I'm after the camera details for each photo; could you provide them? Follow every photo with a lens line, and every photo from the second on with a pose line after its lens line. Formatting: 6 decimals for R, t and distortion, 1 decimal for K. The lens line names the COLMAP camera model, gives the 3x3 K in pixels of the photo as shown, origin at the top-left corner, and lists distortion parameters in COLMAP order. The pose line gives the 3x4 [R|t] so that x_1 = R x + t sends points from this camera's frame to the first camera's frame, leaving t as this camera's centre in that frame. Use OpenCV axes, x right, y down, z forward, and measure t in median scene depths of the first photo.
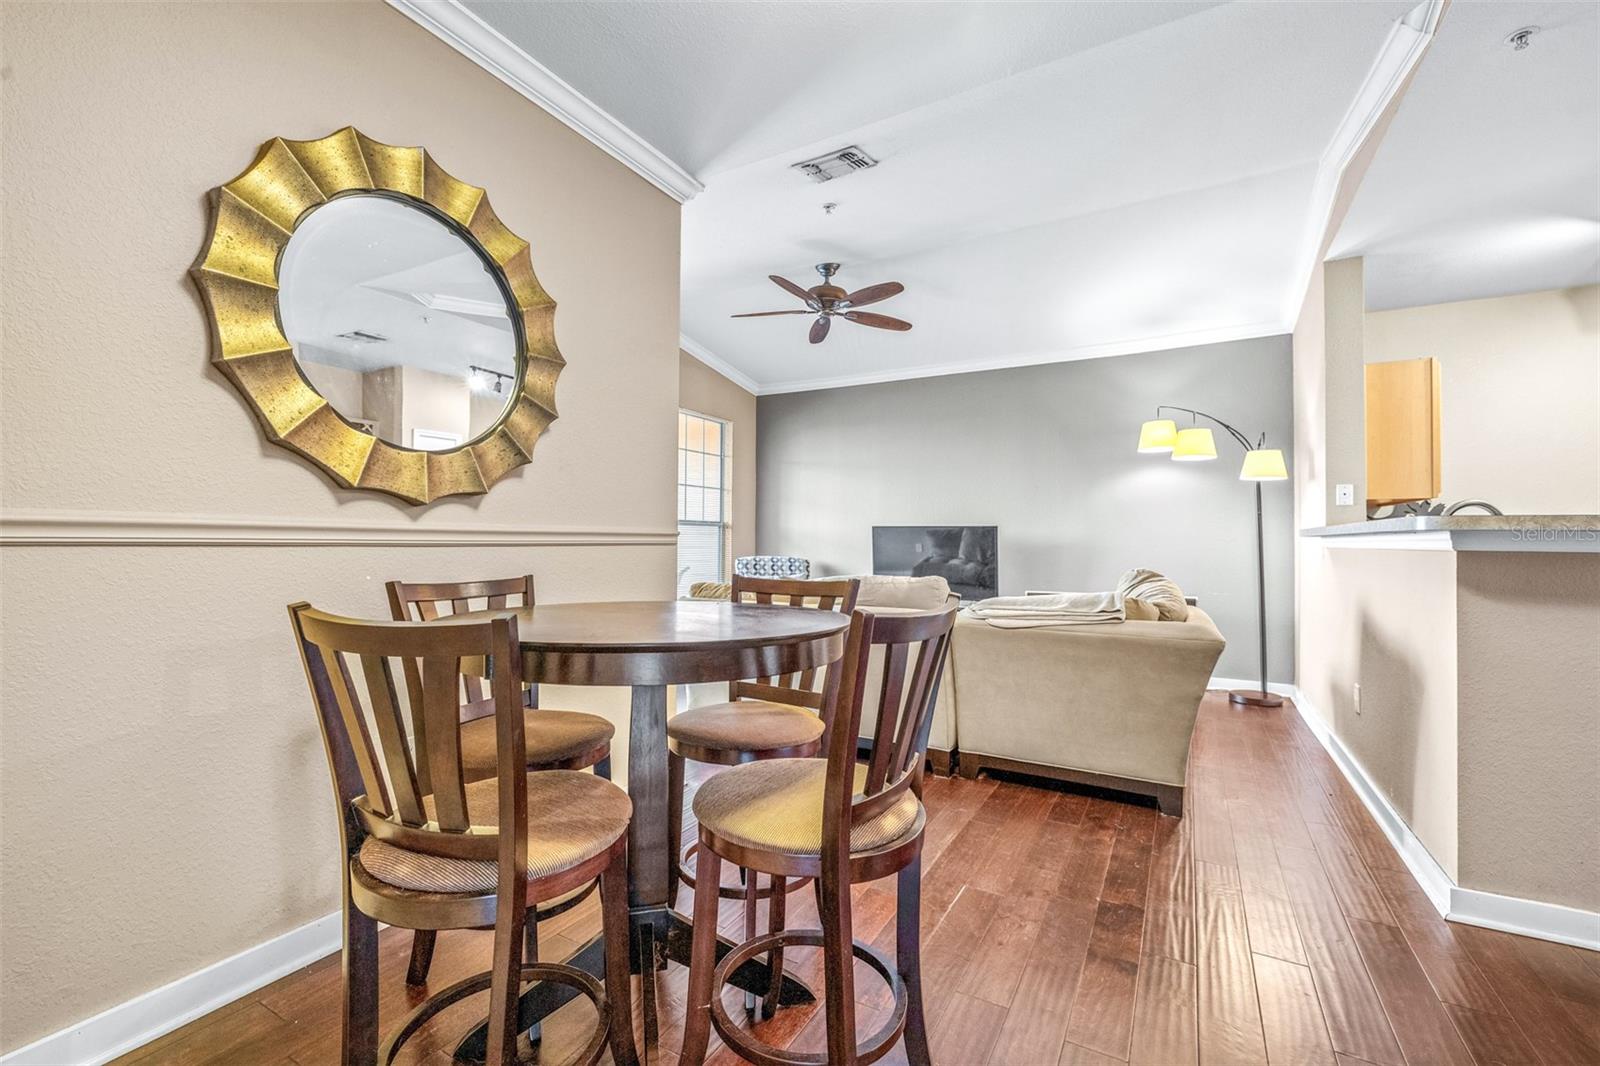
lens RADIAL K [[676.5, 0, 796.6], [0, 676.5, 530.6], [0, 0, 1]] dist [-0.002210, 0.000097]
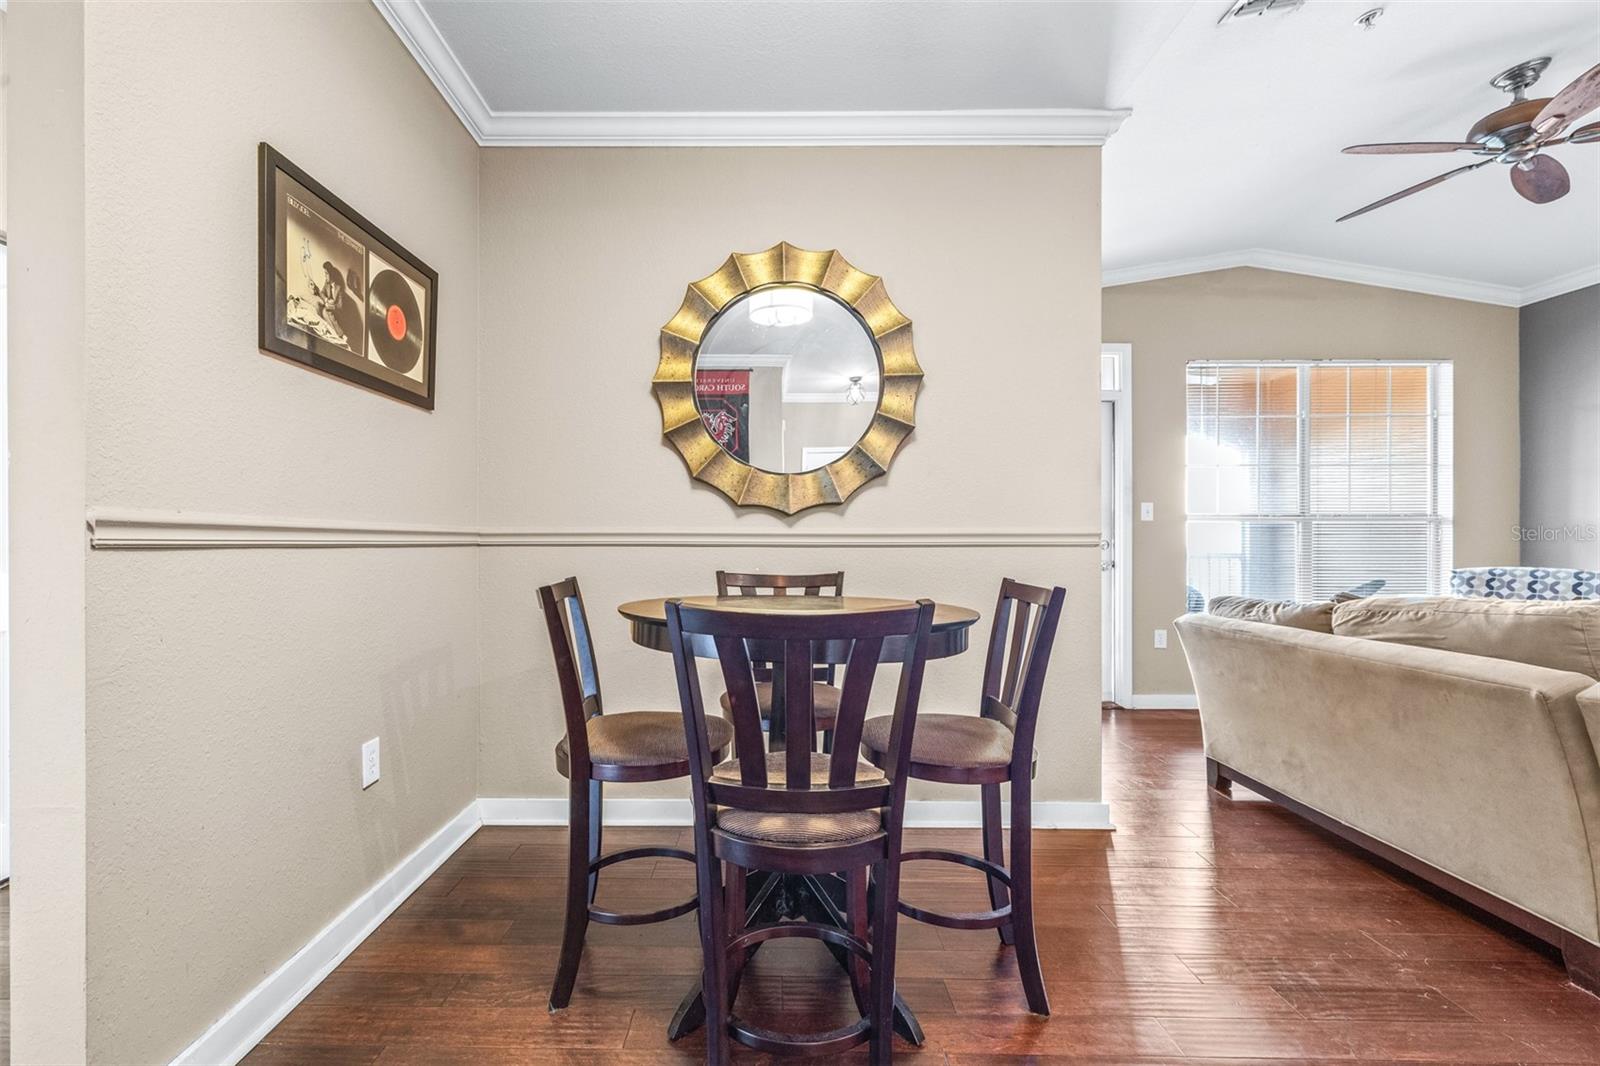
lens RADIAL K [[709.7, 0, 761.3], [0, 709.7, 541.0], [0, 0, 1]] dist [0.000082, 0.000066]
pose [[0.484018, -0.008572, -0.875016, 0.276583], [0.015968, 0.999872, -0.000963, 0.005500], [0.874913, -0.013506, 0.484093, 0.129880]]
